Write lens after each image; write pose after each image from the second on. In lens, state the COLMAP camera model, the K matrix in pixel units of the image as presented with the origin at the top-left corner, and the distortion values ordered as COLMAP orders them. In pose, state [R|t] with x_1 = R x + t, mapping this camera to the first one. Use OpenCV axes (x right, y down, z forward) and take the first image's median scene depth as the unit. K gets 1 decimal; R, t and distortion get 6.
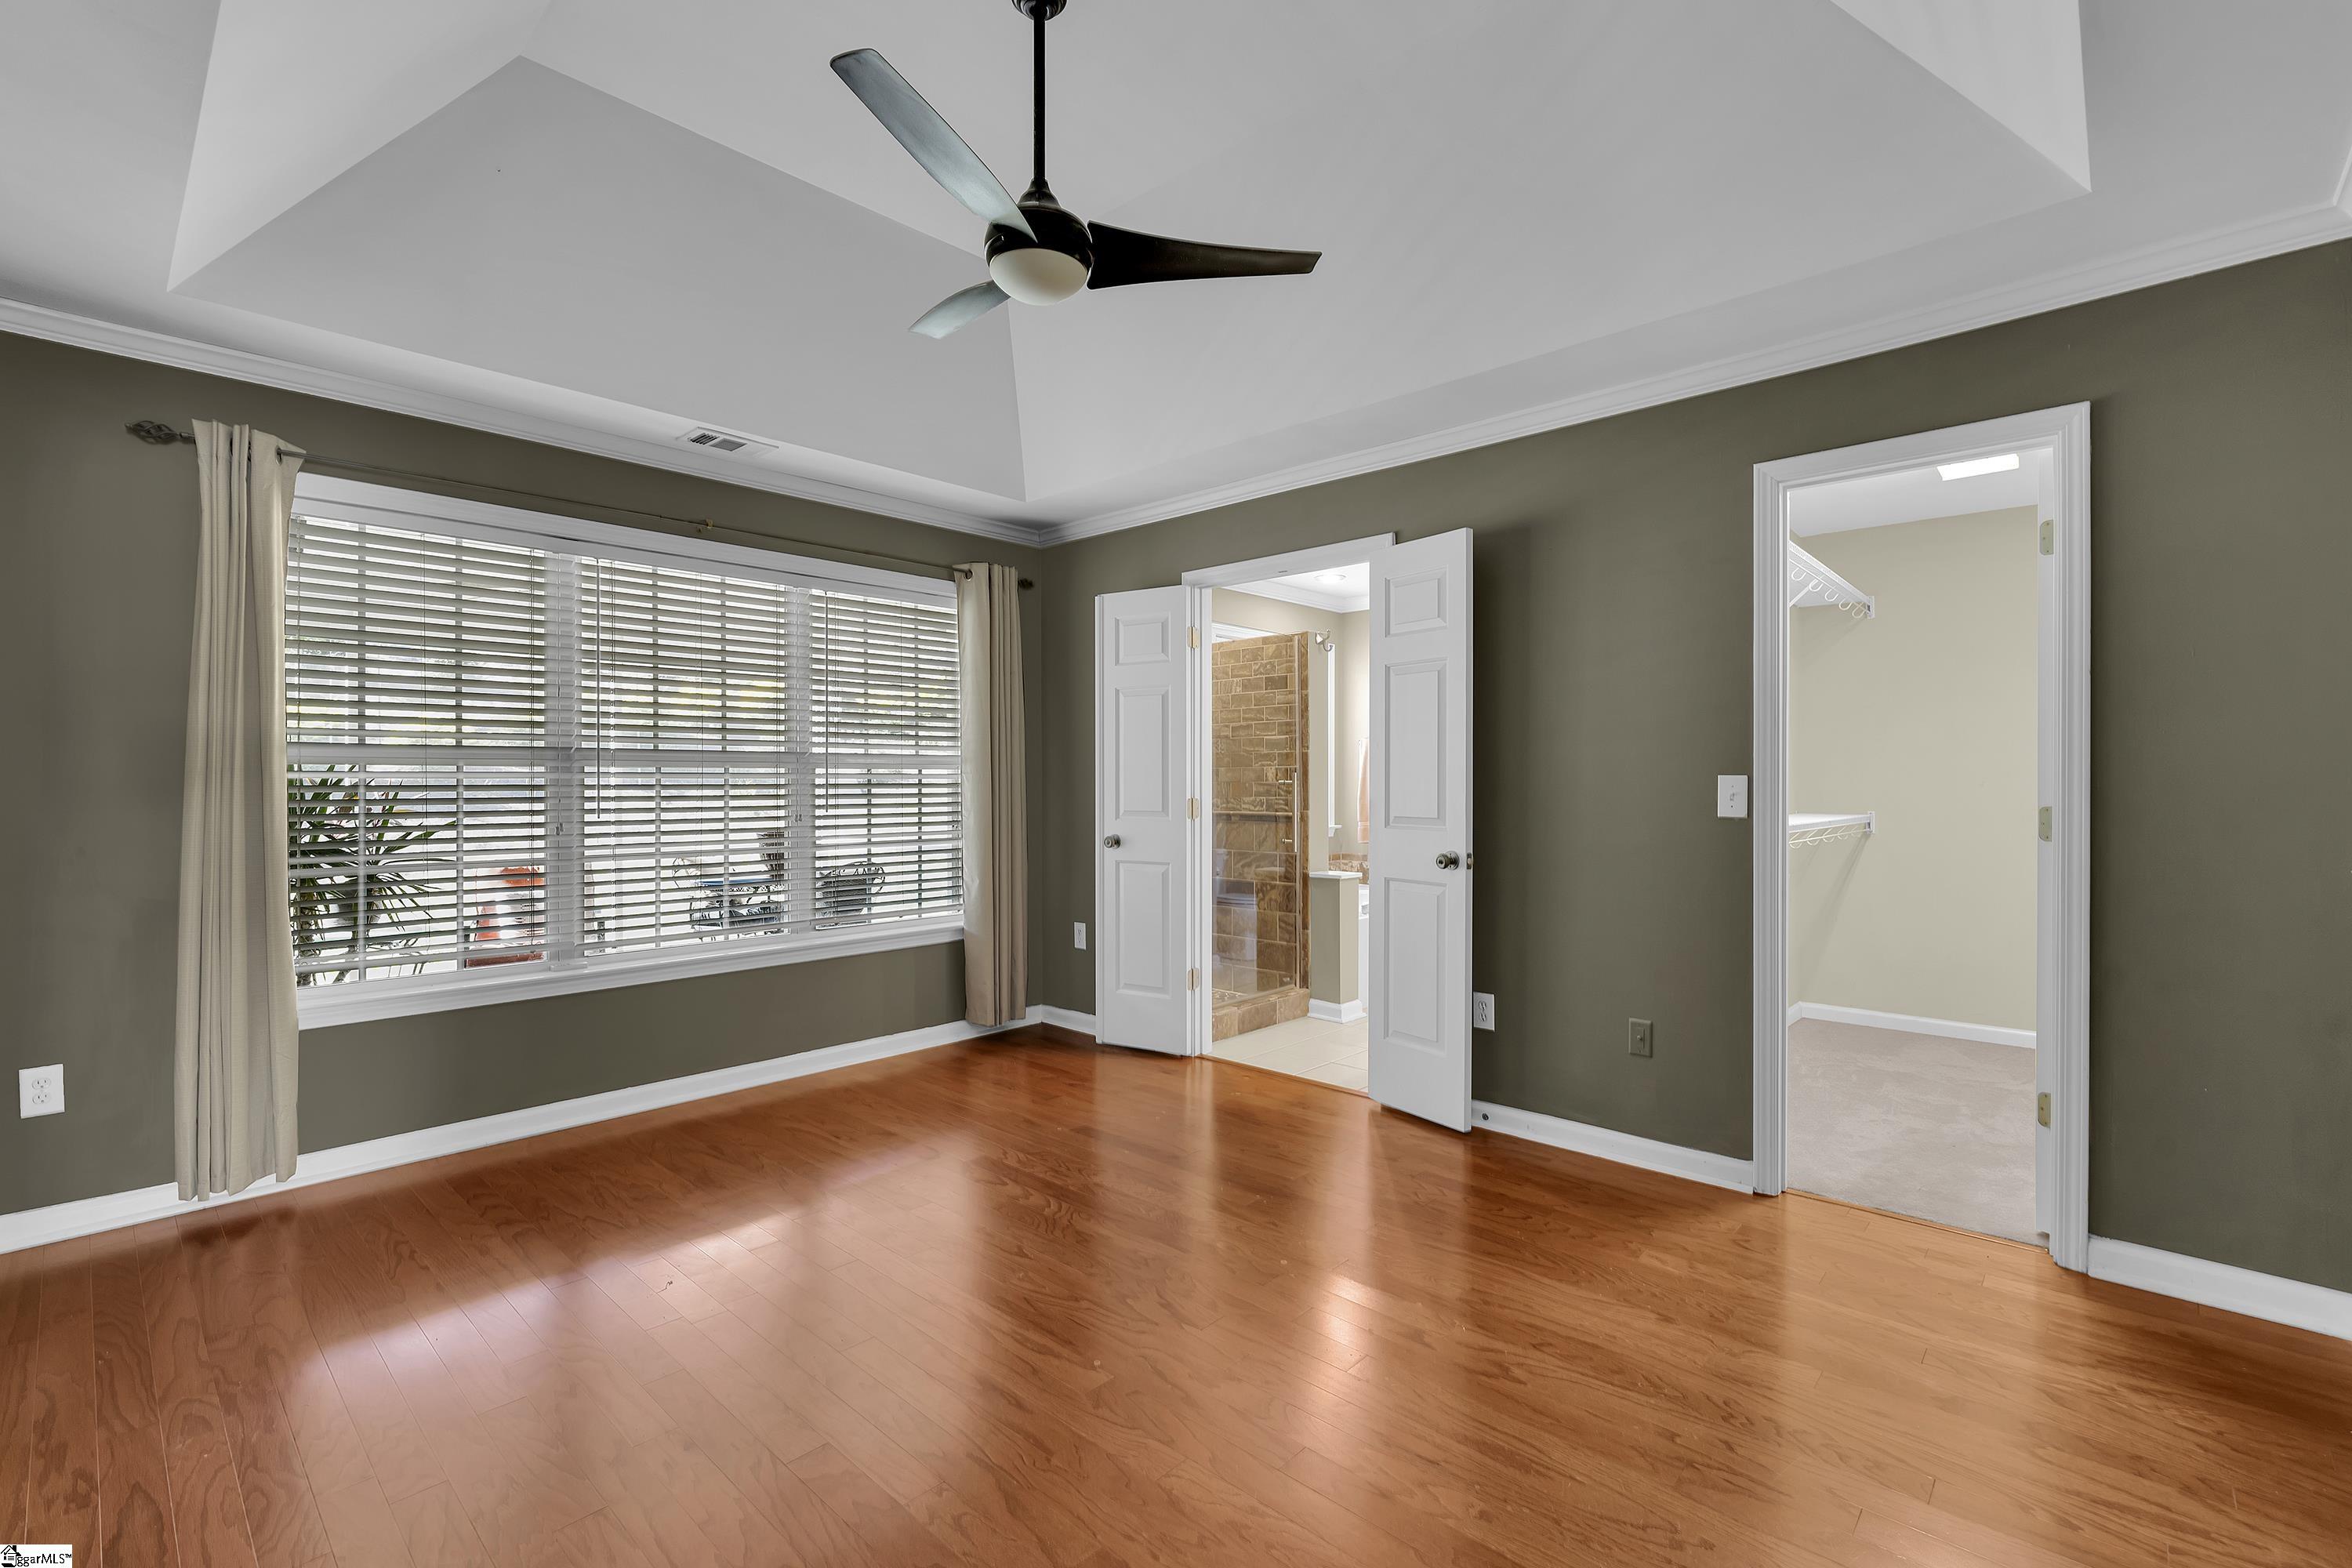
lens RADIAL K [[1031.0, 0, 1171.1], [0, 1031.0, 785.6], [0, 0, 1]] dist [-0.001261, -0.000196]
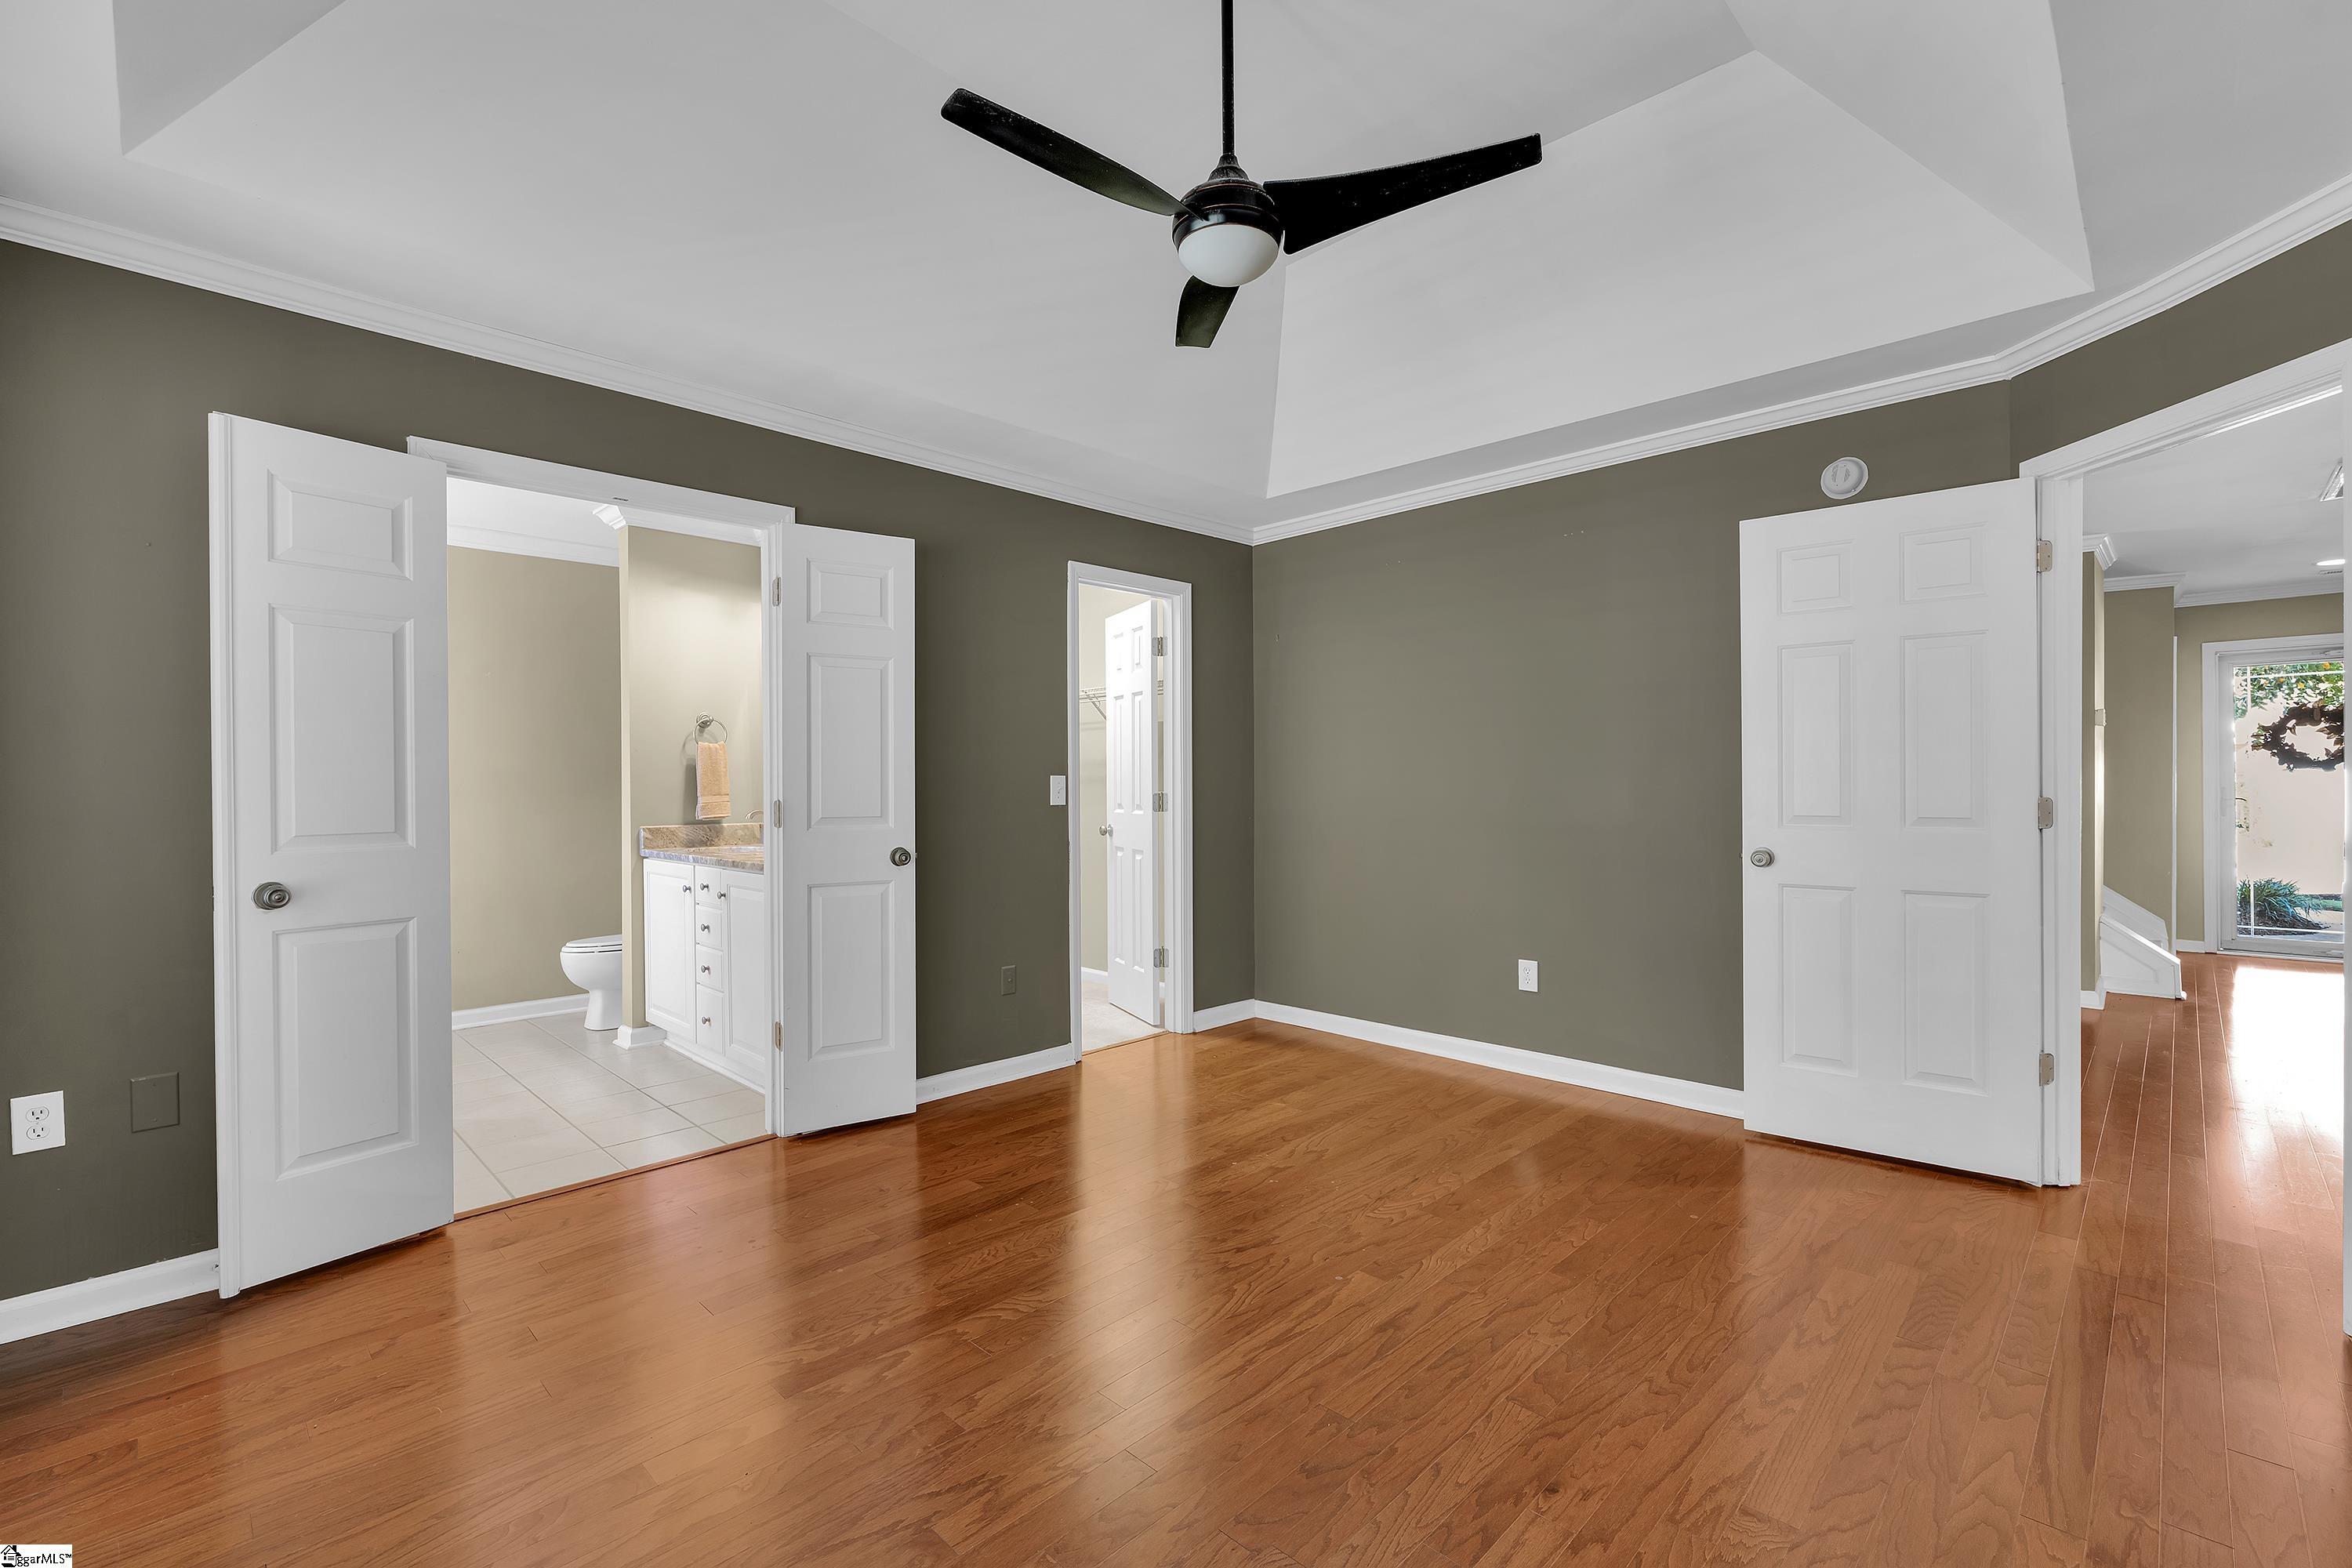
lens RADIAL K [[1031.0, 0, 1172.5], [0, 1031.0, 776.1], [0, 0, 1]] dist [-0.001261, -0.000196]
pose [[0.025600, 0.006172, 0.999653, -0.764907], [0.008740, 0.999941, -0.006397, 0.001521], [-0.999634, 0.008901, 0.025545, 0.712385]]
